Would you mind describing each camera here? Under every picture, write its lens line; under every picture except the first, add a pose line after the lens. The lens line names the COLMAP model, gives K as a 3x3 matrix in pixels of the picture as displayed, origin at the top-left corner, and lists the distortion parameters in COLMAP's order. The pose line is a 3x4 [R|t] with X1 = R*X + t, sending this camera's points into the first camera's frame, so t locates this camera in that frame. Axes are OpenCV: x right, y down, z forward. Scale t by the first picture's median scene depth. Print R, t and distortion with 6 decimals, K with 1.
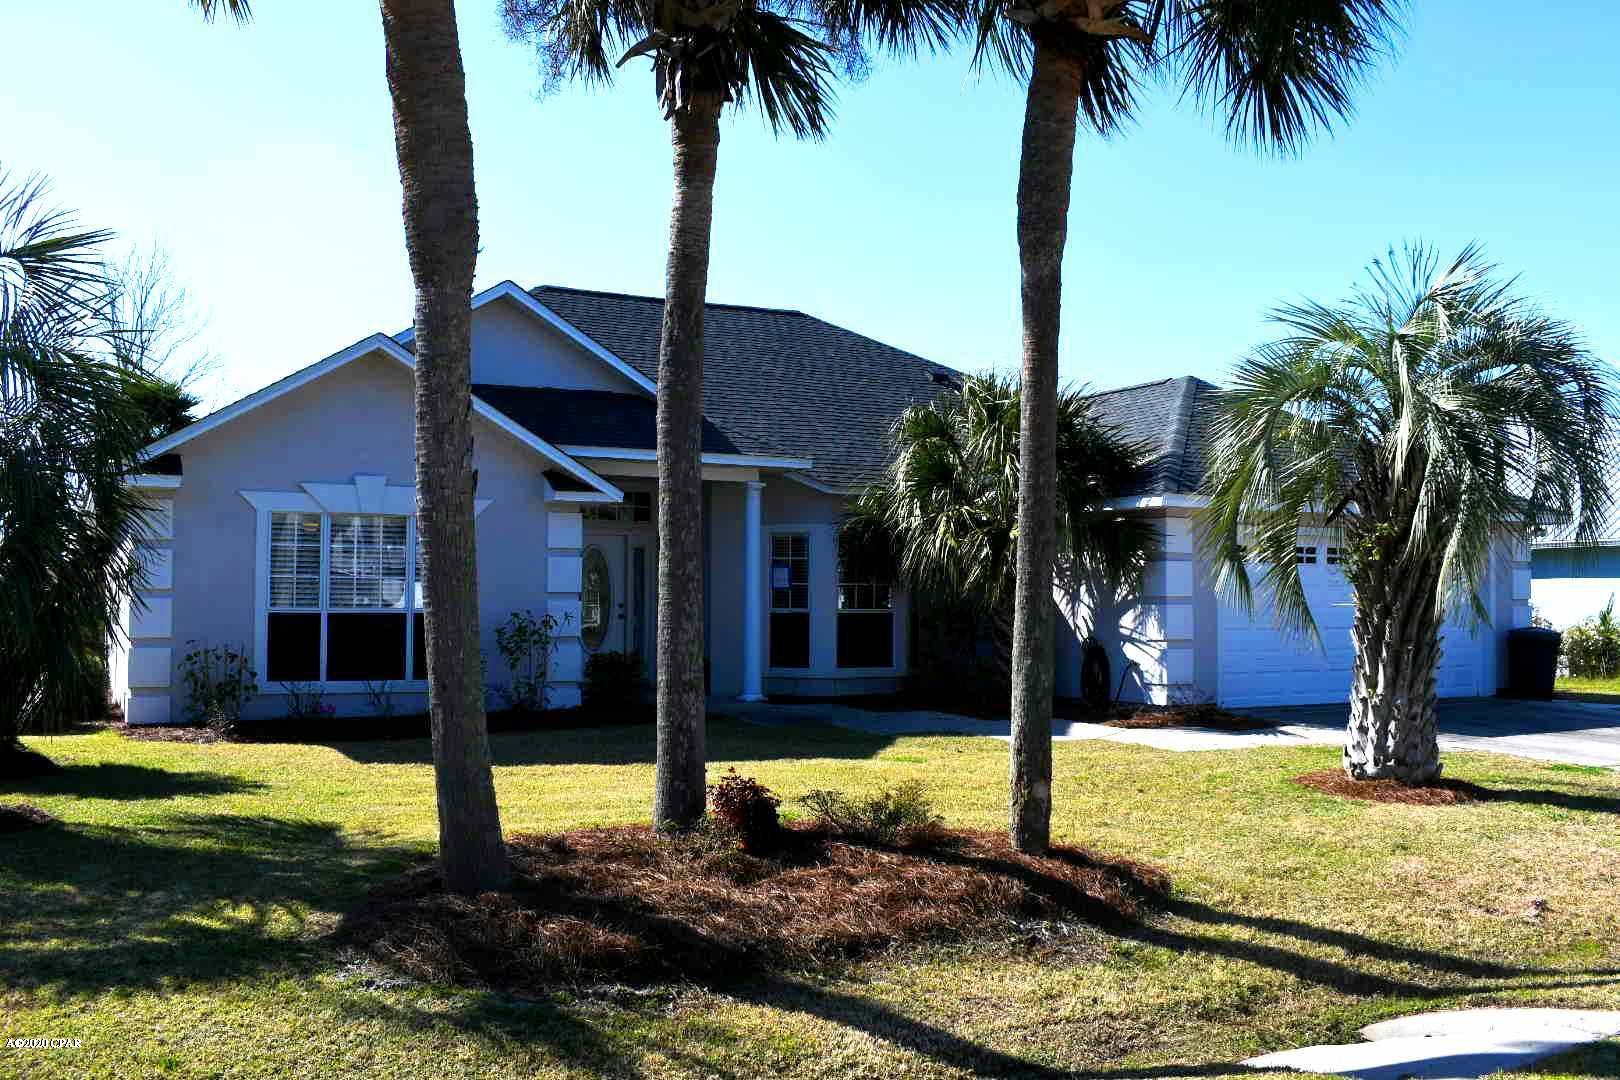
lens RADIAL K [[1482.4, 0, 810.0], [0, 1482.4, 540.0], [0, 0, 1]] dist [-0.011756, -0.010222]
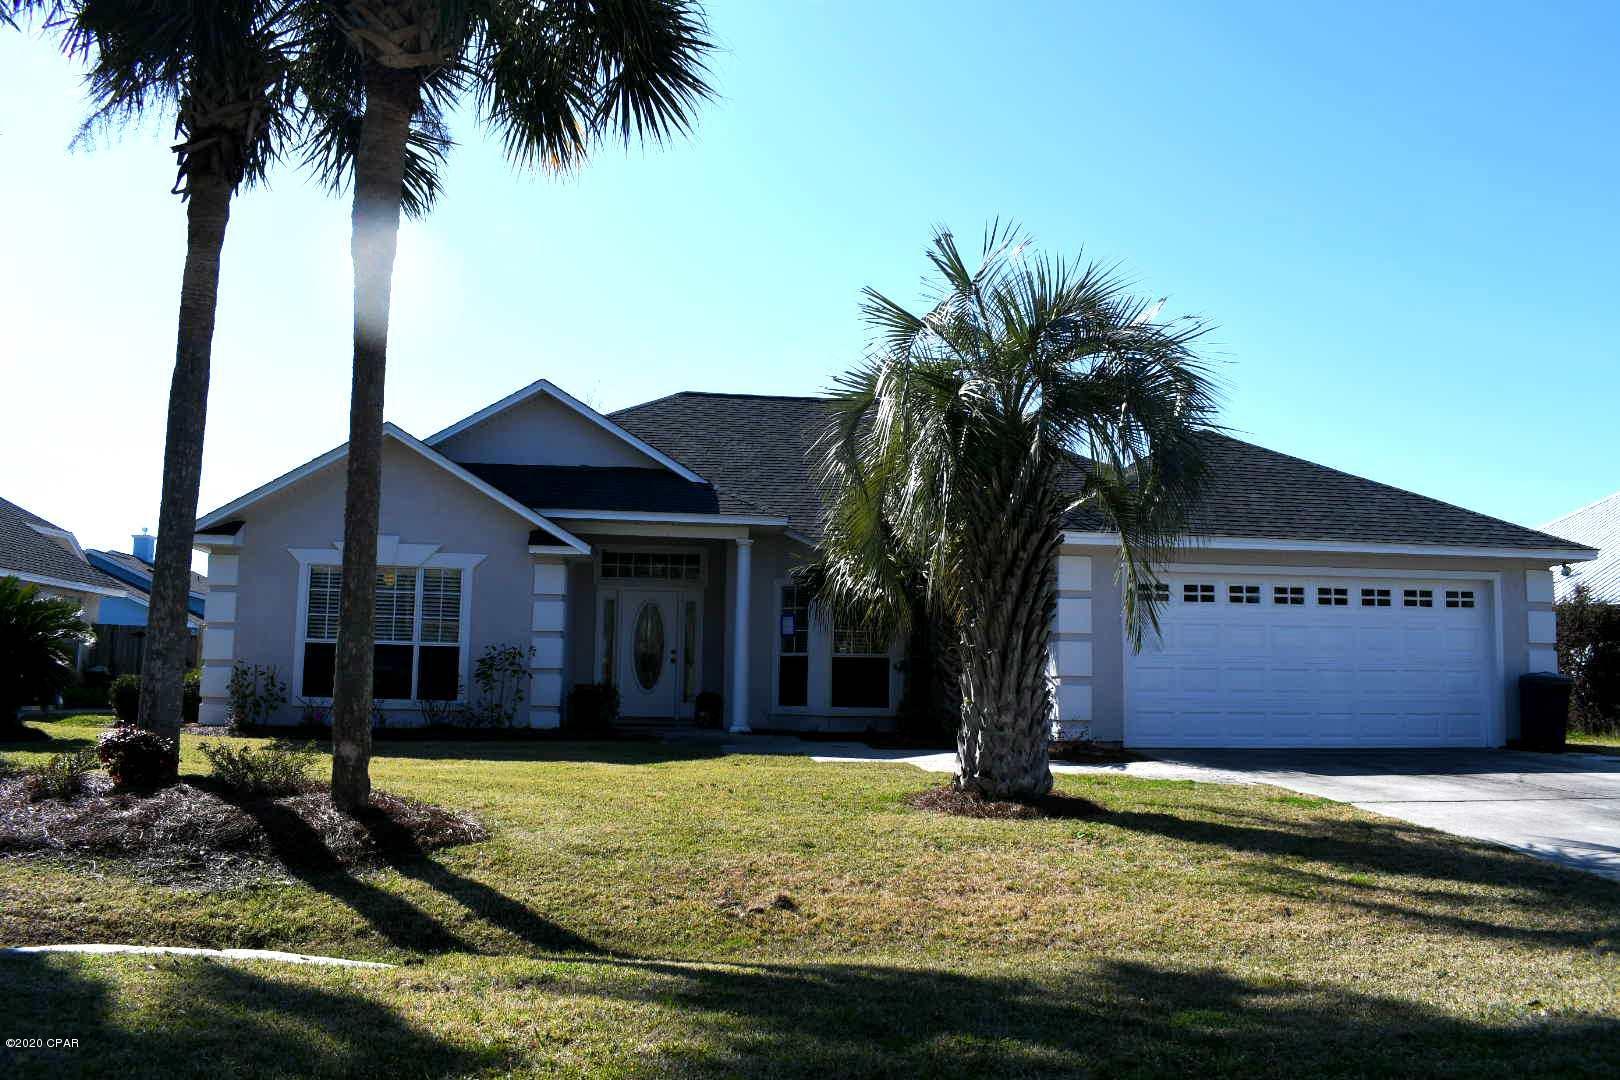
lens RADIAL K [[1258.6, 0, 834.6], [0, 1258.6, 541.0], [0, 0, 1]] dist [-0.043272, -0.002704]
pose [[0.912655, -0.039378, -0.406829, 0.463416], [0.003851, 0.996133, -0.087779, 0.052415], [0.408712, 0.078546, 0.909277, 0.164436]]
